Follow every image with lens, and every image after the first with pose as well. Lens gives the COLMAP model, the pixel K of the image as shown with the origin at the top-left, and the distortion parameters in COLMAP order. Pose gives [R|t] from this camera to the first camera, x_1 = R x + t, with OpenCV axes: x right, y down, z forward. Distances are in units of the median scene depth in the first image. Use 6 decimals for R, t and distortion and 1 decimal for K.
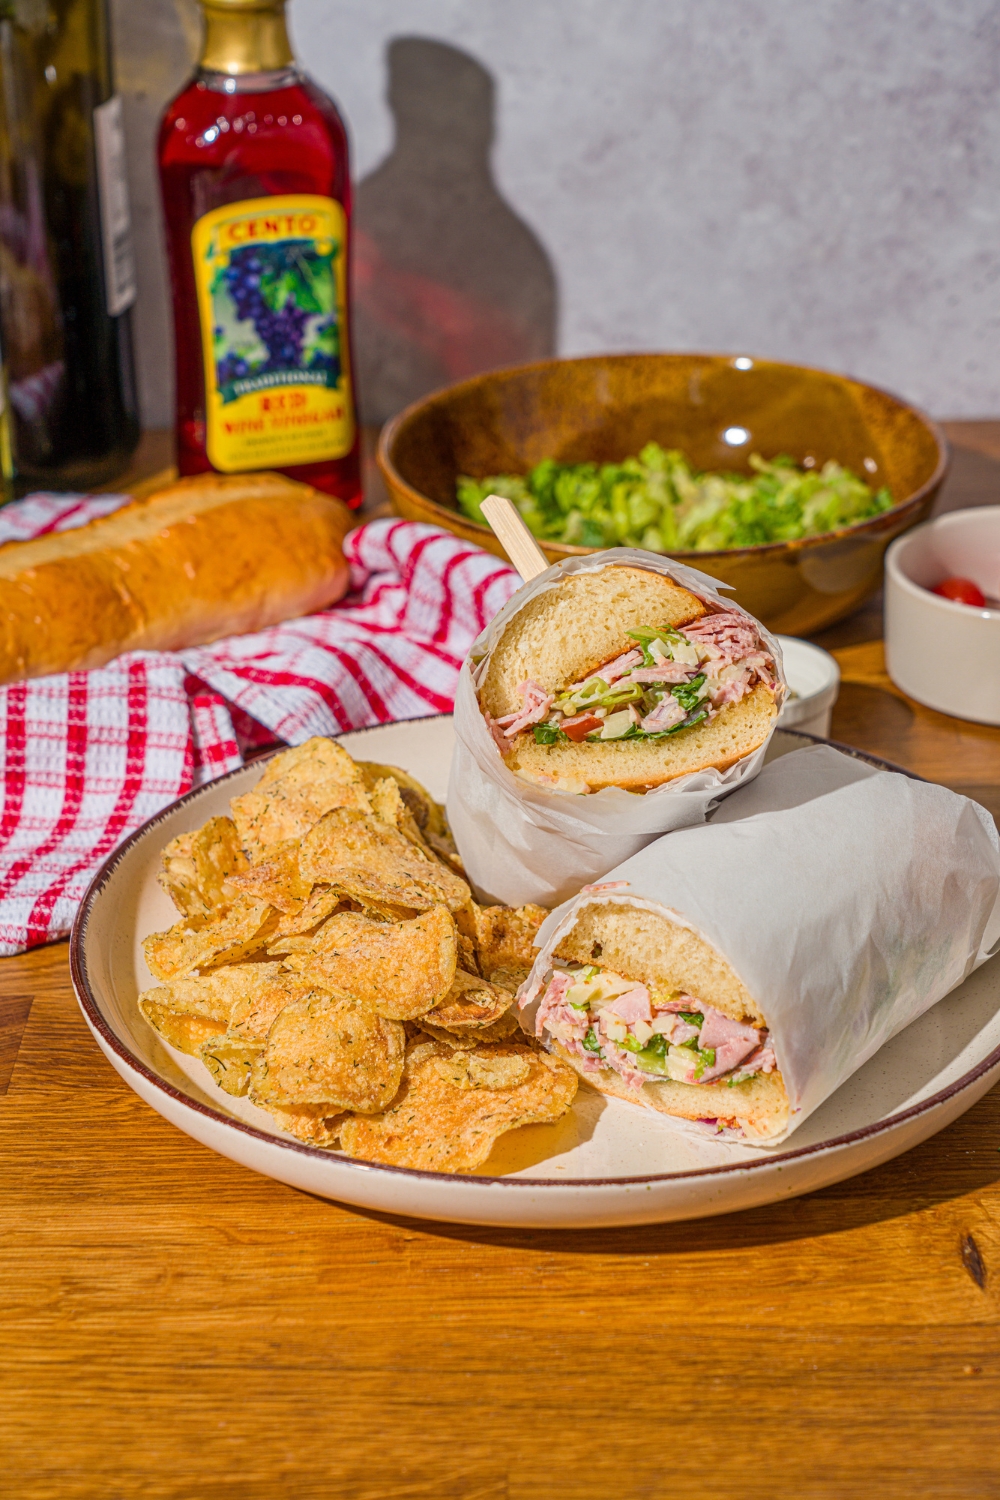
lens RADIAL K [[3031.9, 0, 500.0], [0, 3031.9, 750.0], [0, 0, 1]] dist [-0.011209, -0.066355]
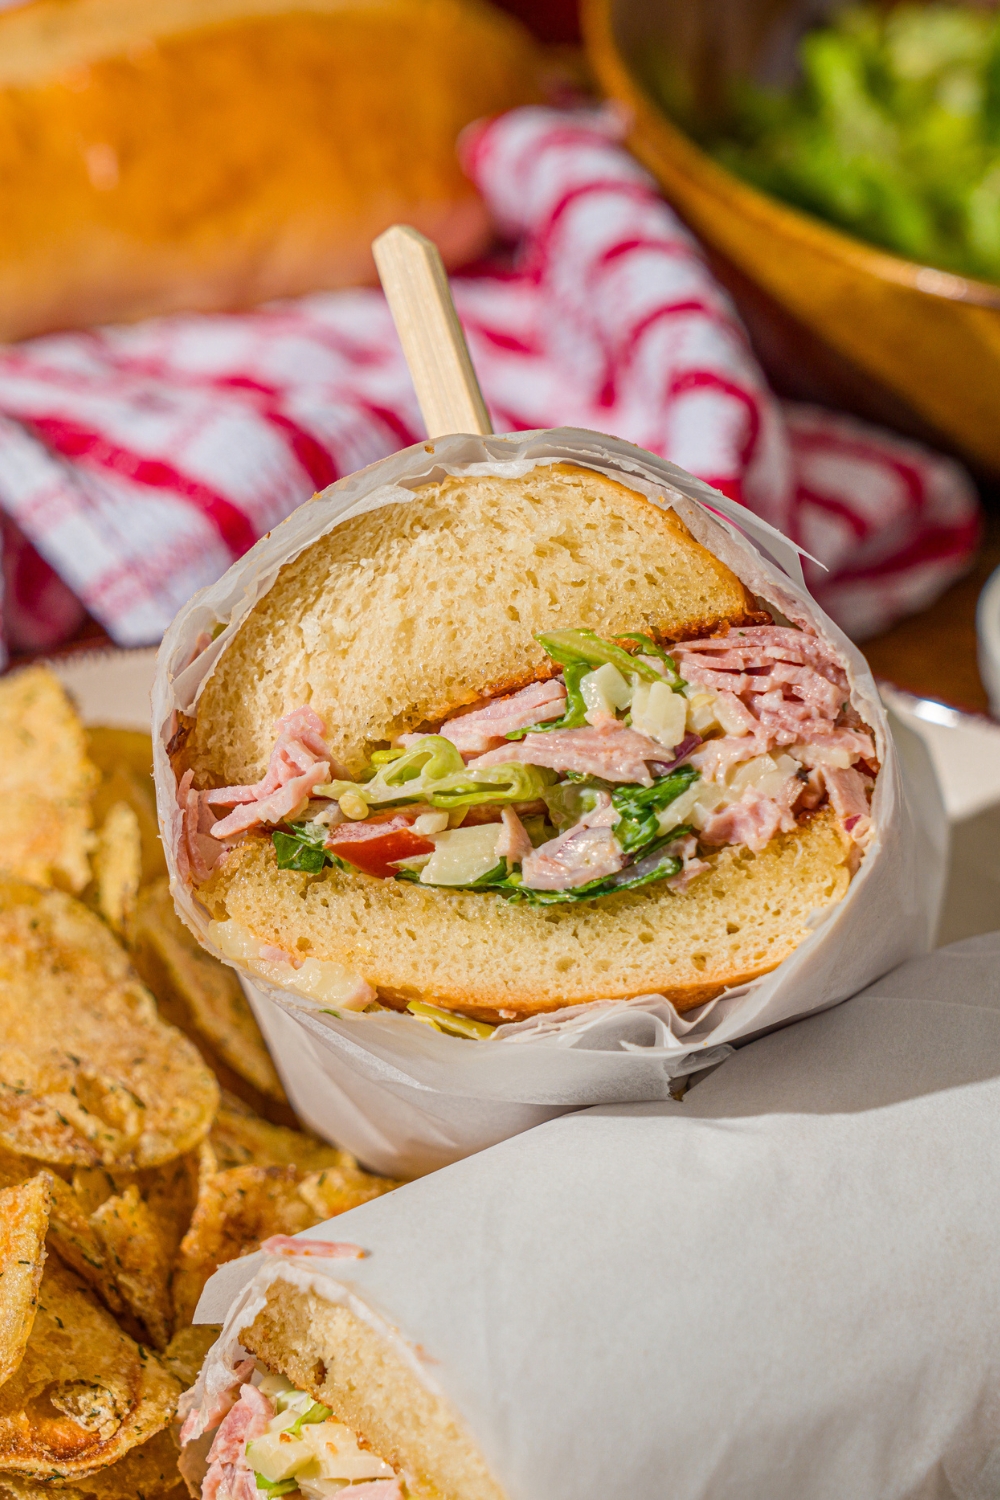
lens RADIAL K [[5712.0, 0, 500.0], [0, 5712.0, 750.0], [0, 0, 1]] dist [0.013455, -1.971867]
pose [[0.957874, 0.172156, -0.229870, 0.223825], [-0.143125, 0.980091, 0.137612, -0.133124], [0.248984, -0.098915, 0.963443, 0.229538]]
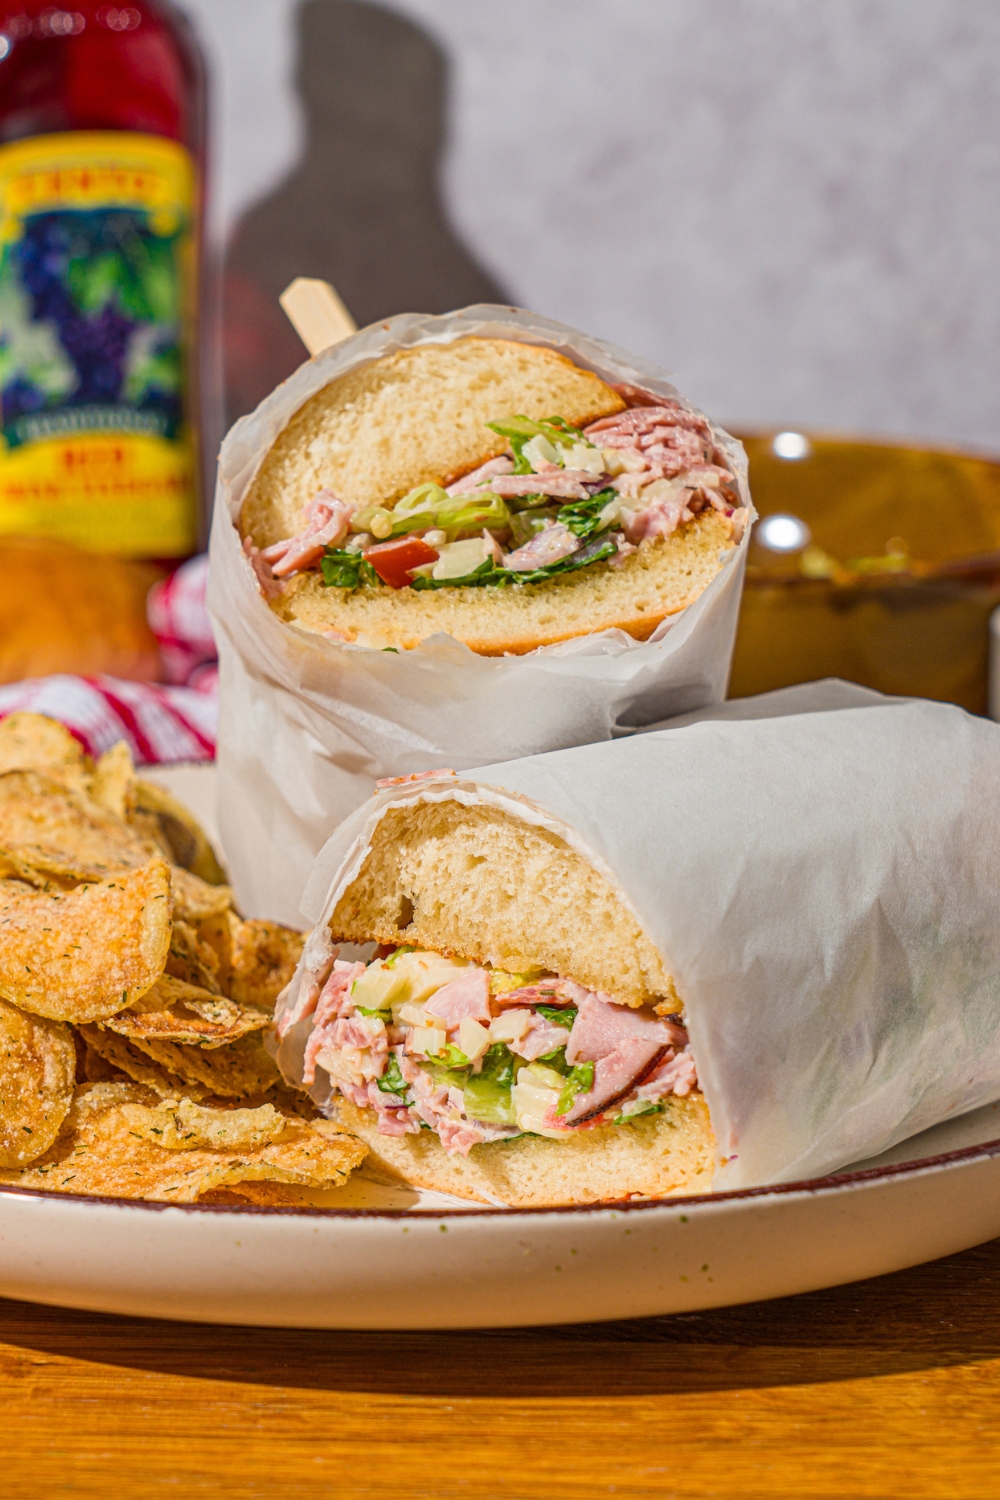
lens RADIAL K [[4070.0, 0, 272.2], [0, 4070.0, 820.6], [0, 0, 1]] dist [-0.035660, 0.213025]
pose [[0.994838, 0.032895, -0.095999, 0.079518], [-0.051929, 0.977780, -0.203099, 0.205076], [0.087185, 0.207036, 0.974441, 0.228127]]
